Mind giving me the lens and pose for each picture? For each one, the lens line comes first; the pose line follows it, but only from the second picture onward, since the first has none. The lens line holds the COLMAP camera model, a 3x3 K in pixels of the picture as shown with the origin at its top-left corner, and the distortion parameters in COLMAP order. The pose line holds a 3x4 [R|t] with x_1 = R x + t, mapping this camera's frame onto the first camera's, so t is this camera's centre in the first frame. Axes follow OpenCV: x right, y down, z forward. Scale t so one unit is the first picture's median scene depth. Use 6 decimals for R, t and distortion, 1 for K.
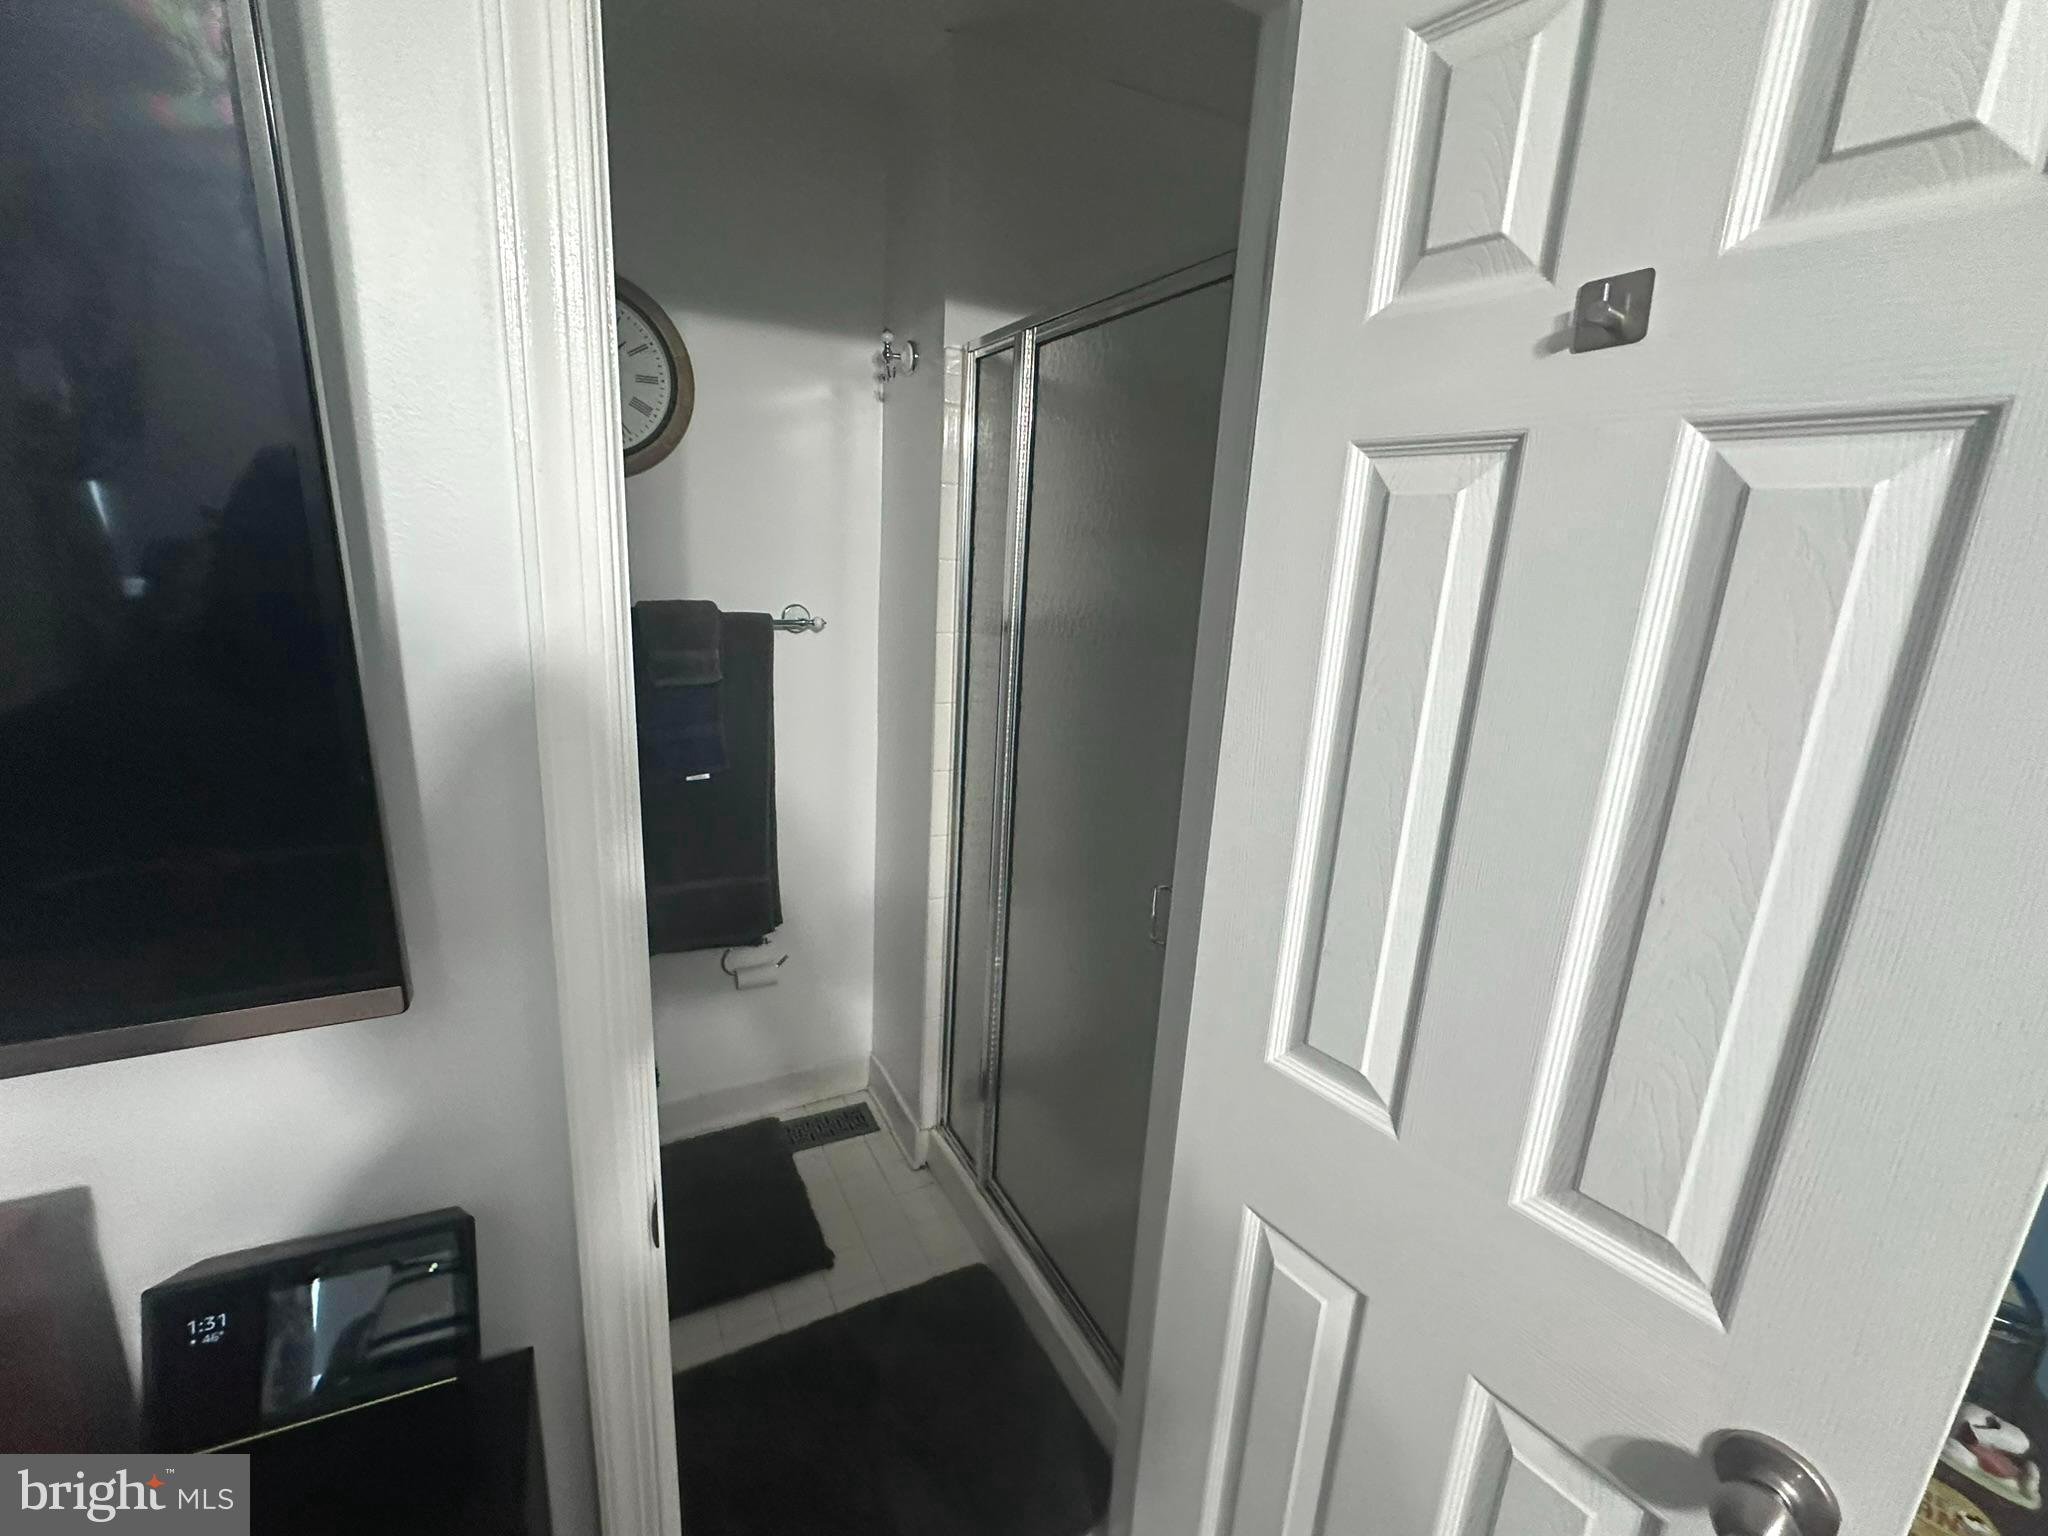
lens RADIAL K [[878.9, 0, 1037.2], [0, 878.9, 769.3], [0, 0, 1]] dist [0.002308, -0.000087]
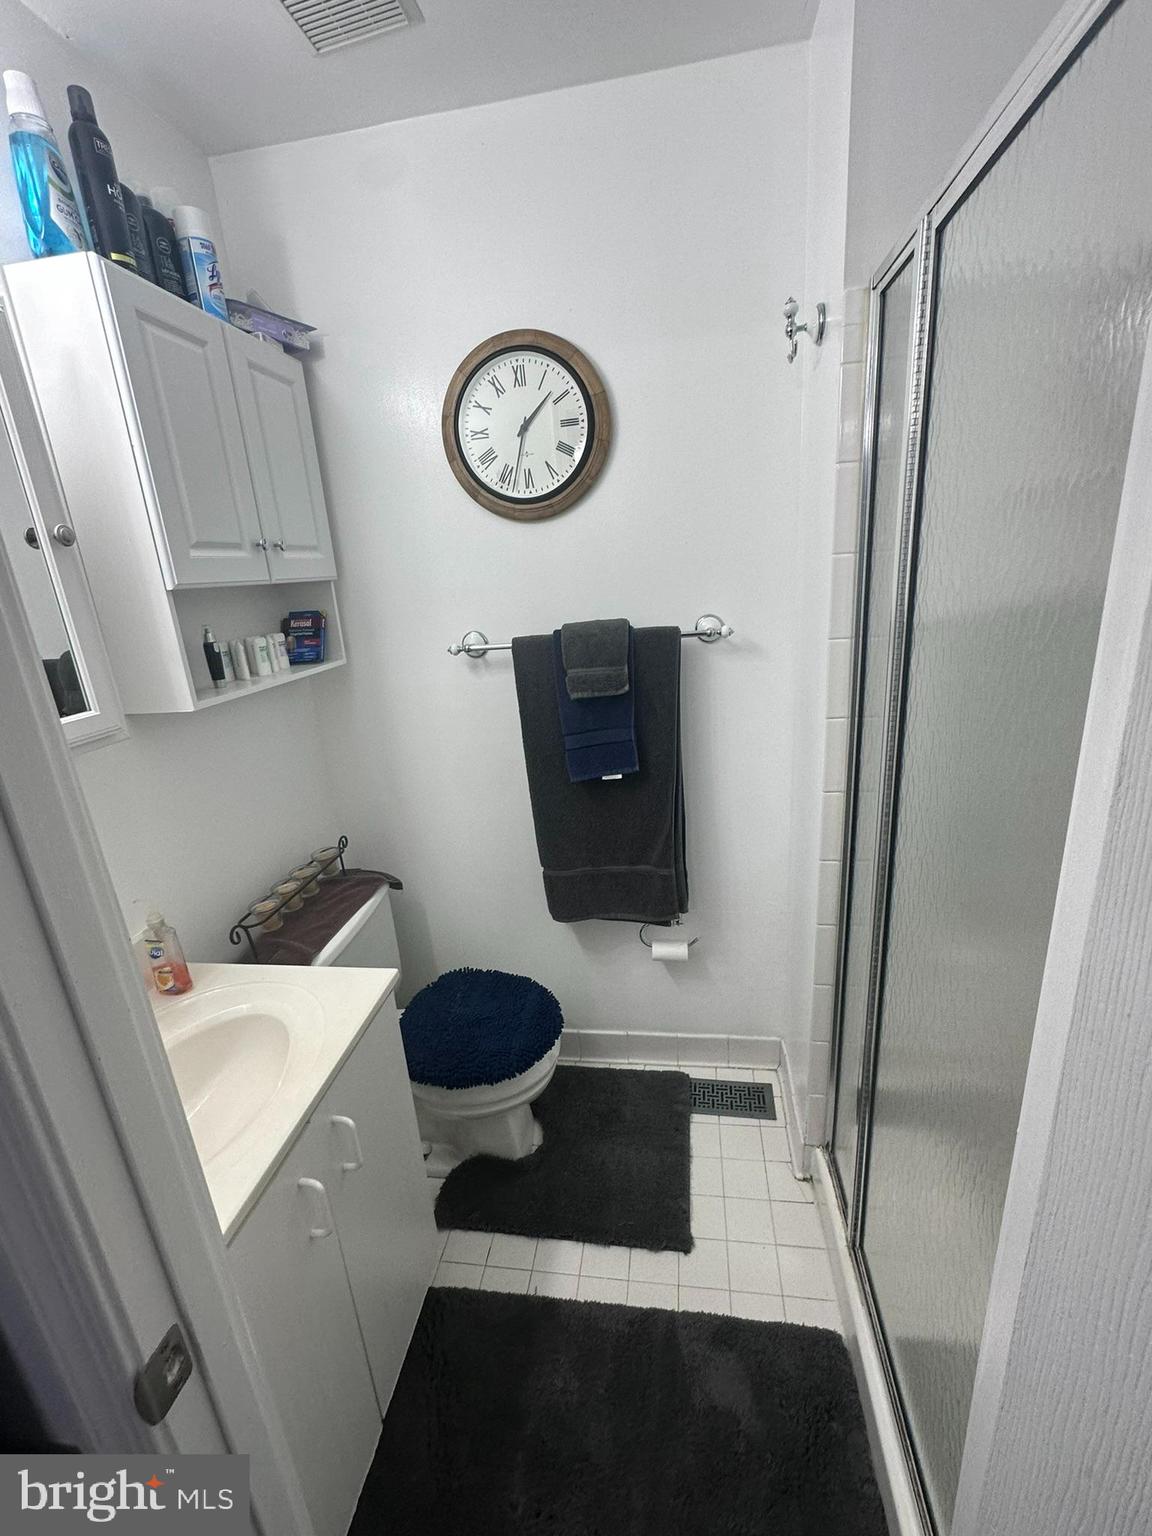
lens RADIAL K [[659.2, 0, 572.7], [0, 659.2, 770.1], [0, 0, 1]] dist [0.002308, -0.000087]
pose [[0.793597, 0.070701, -0.604322, 0.091863], [-0.031993, 0.996701, 0.074592, -0.064855], [0.607602, -0.039862, 0.793240, 0.310611]]
